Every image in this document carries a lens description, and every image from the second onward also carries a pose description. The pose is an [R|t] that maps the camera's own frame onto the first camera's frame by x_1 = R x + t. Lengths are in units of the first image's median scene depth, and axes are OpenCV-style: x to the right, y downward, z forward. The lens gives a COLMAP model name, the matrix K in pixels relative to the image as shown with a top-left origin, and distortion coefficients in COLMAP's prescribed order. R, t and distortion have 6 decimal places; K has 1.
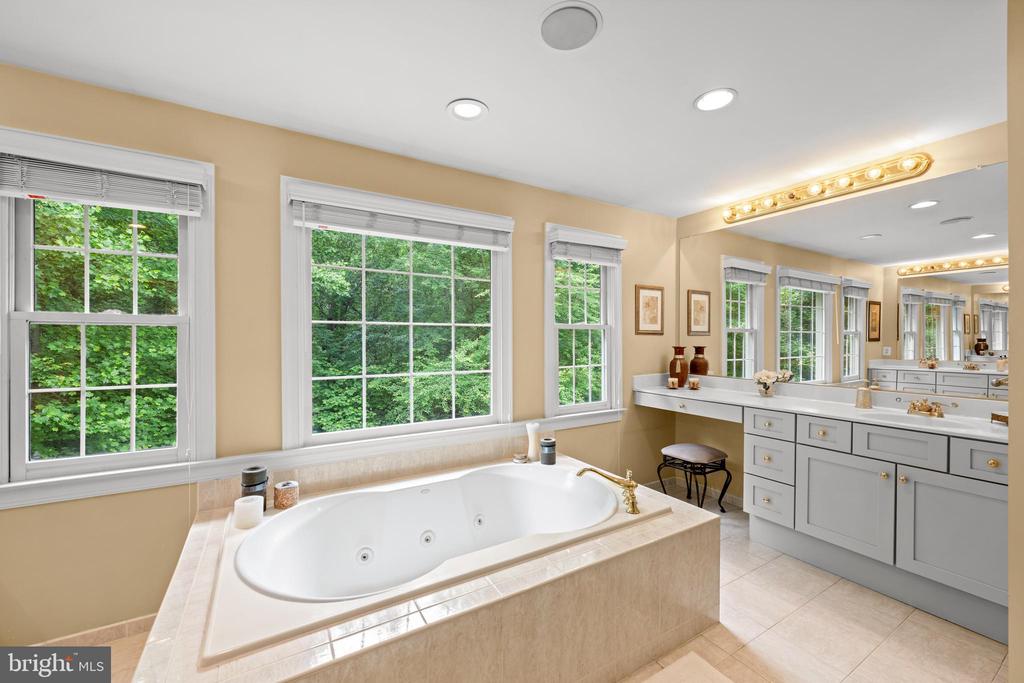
lens RADIAL K [[412.9, 0, 517.8], [0, 412.9, 338.8], [0, 0, 1]] dist [-0.000668, -0.000028]
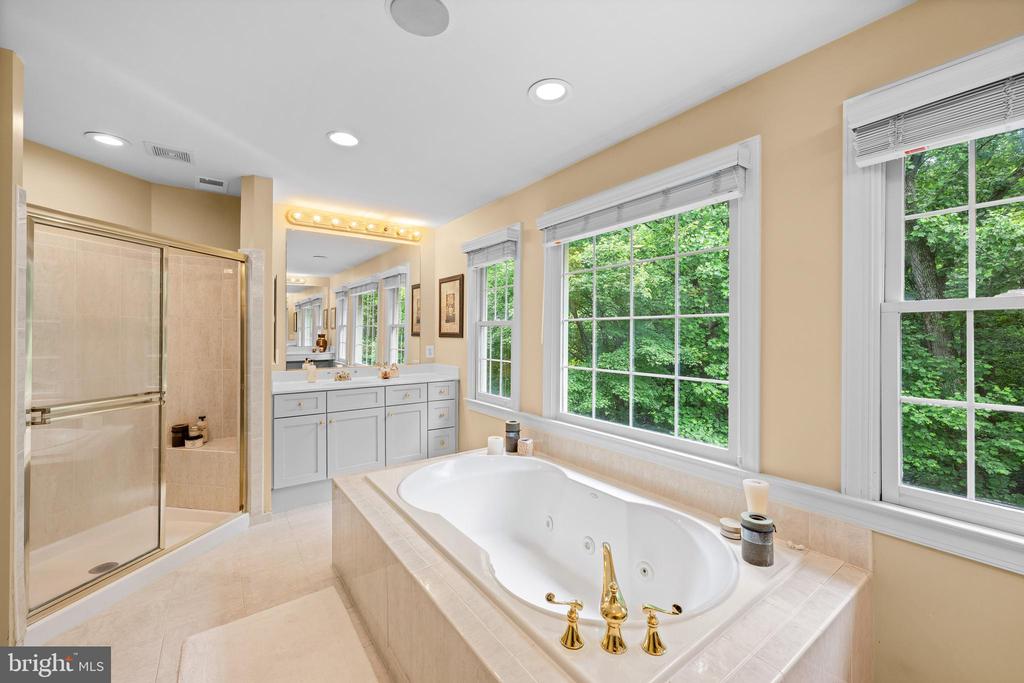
lens RADIAL K [[412.7, 0, 508.9], [0, 412.7, 335.2], [0, 0, 1]] dist [0.000734, 0.000191]
pose [[0.075079, 0.003057, -0.997173, 0.638230], [-0.001276, 0.999995, 0.002969, -0.000663], [0.997177, 0.001049, 0.075082, 0.668071]]
